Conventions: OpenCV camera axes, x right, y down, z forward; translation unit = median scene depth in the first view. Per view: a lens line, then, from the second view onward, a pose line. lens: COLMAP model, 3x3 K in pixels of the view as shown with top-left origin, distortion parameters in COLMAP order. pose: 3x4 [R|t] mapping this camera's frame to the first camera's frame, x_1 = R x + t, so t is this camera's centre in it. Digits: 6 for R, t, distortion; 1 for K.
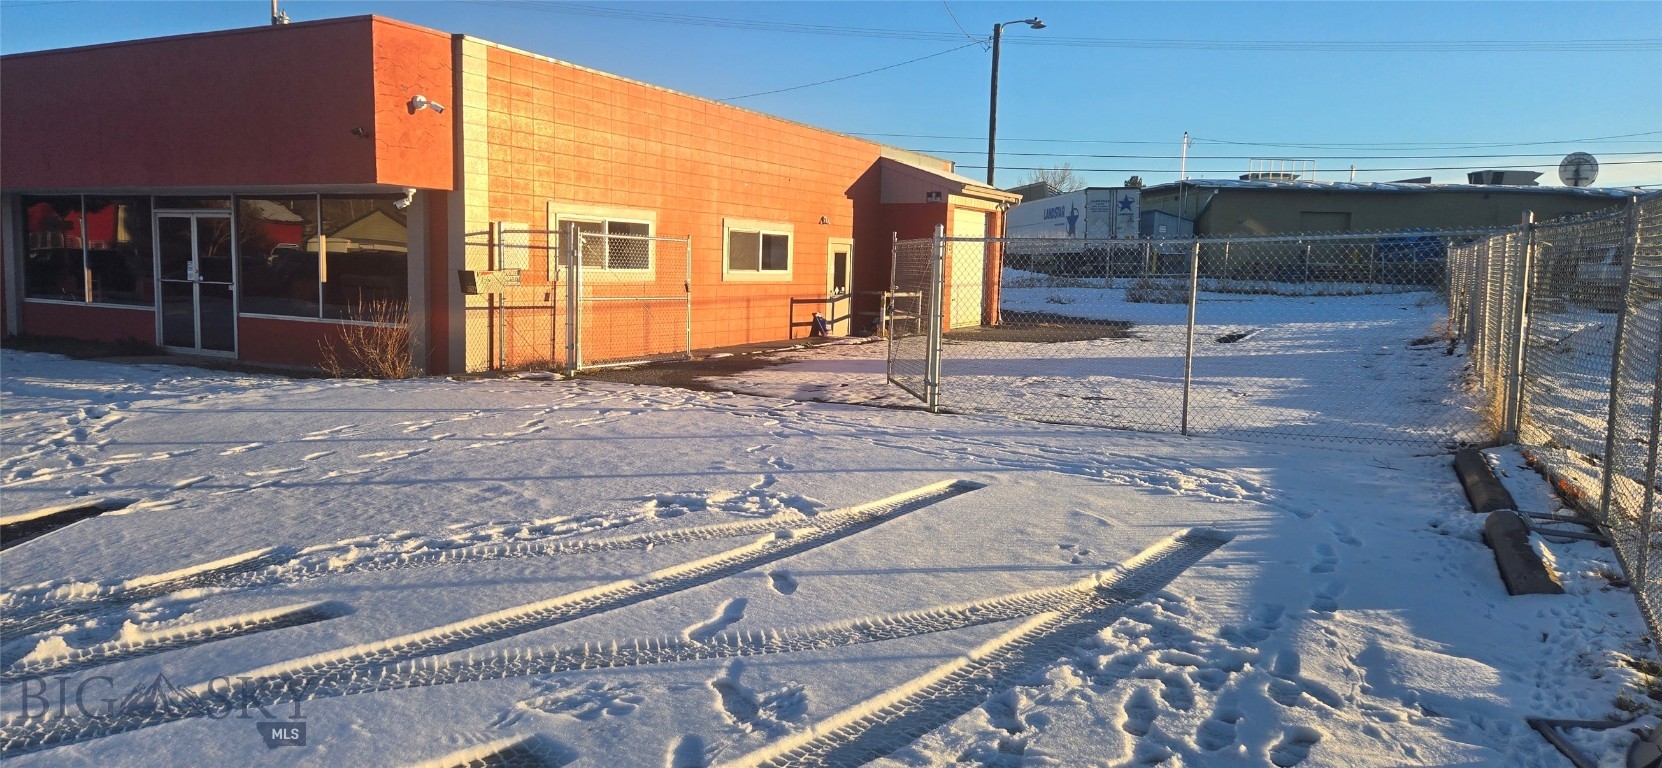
lens RADIAL K [[1108.1, 0, 831.0], [0, 1108.1, 384.0], [0, 0, 1]] dist [0.101091, -0.078639]
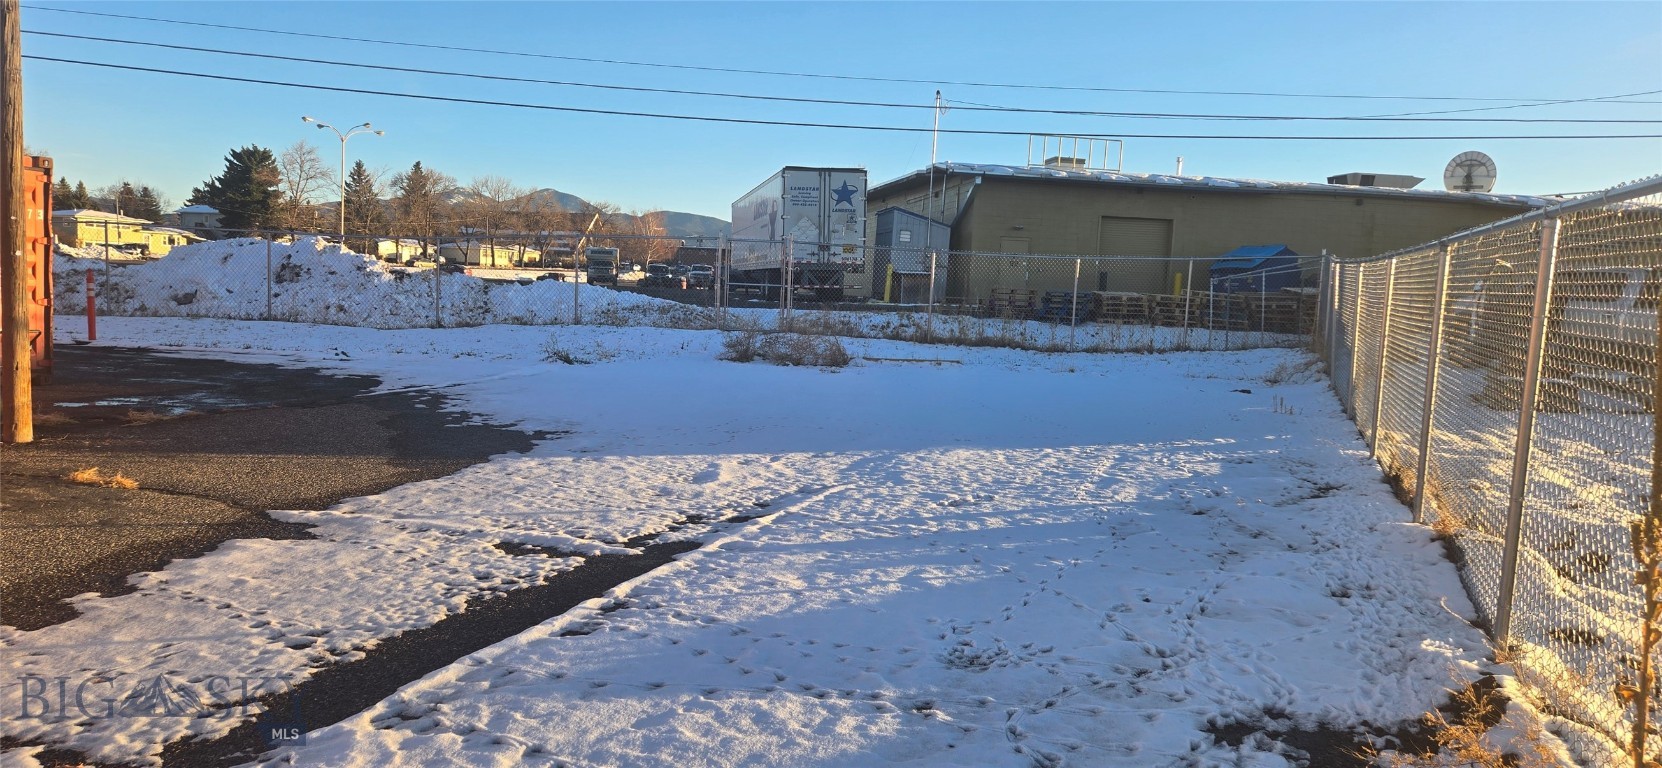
lens RADIAL K [[1108.1, 0, 831.0], [0, 1108.1, 384.0], [0, 0, 1]] dist [0.101091, -0.078639]
pose [[0.993451, 0.011380, 0.113690, 0.362841], [-0.009196, 0.999763, -0.019712, -0.075719], [-0.113888, 0.018538, 0.993321, 0.715091]]
